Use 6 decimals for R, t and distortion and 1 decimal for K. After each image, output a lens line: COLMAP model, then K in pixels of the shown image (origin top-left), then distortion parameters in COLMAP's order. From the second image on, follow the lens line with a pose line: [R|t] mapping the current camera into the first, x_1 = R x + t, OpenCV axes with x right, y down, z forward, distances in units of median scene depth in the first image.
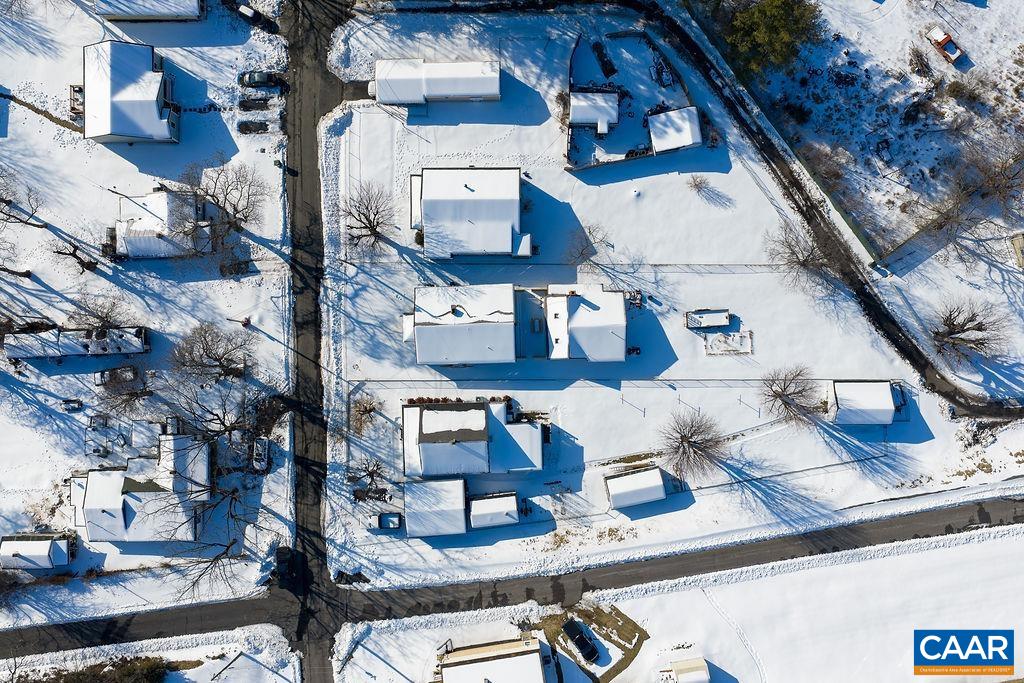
lens RADIAL K [[844.4, 0, 512.0], [0, 844.4, 341.1], [0, 0, 1]] dist [0.006476, -0.026562]
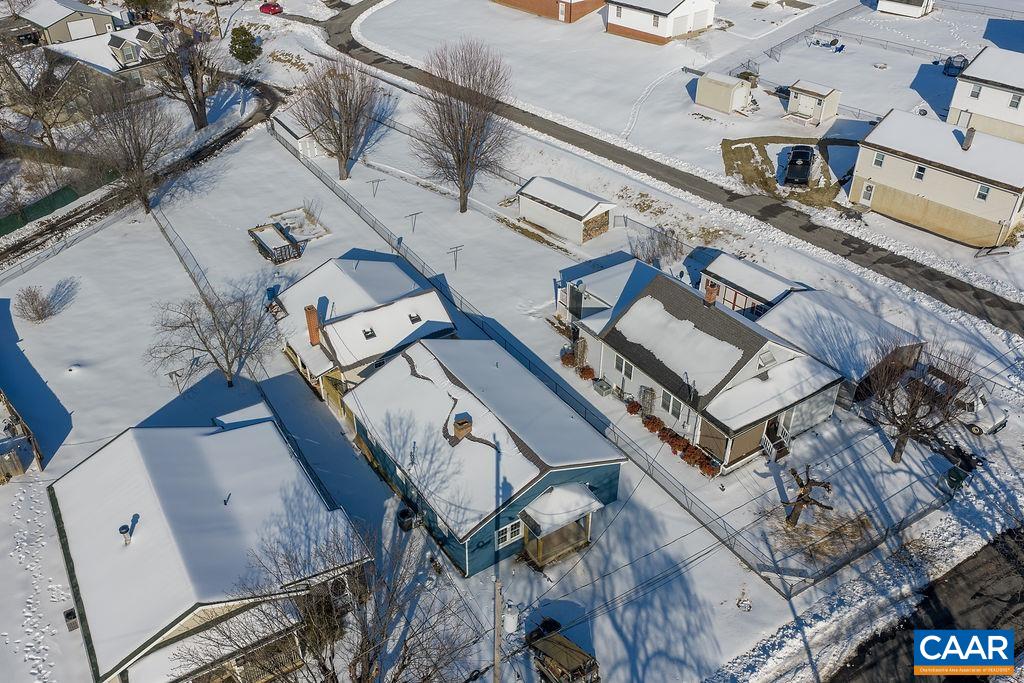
lens RADIAL K [[844.4, 0, 504.9], [0, 844.4, 341.6], [0, 0, 1]] dist [0.006476, -0.026562]
pose [[-0.523072, -0.486001, 0.700141, -0.325768], [0.852281, -0.294887, 0.432040, -0.171793], [-0.003509, 0.822705, 0.568457, 0.716038]]
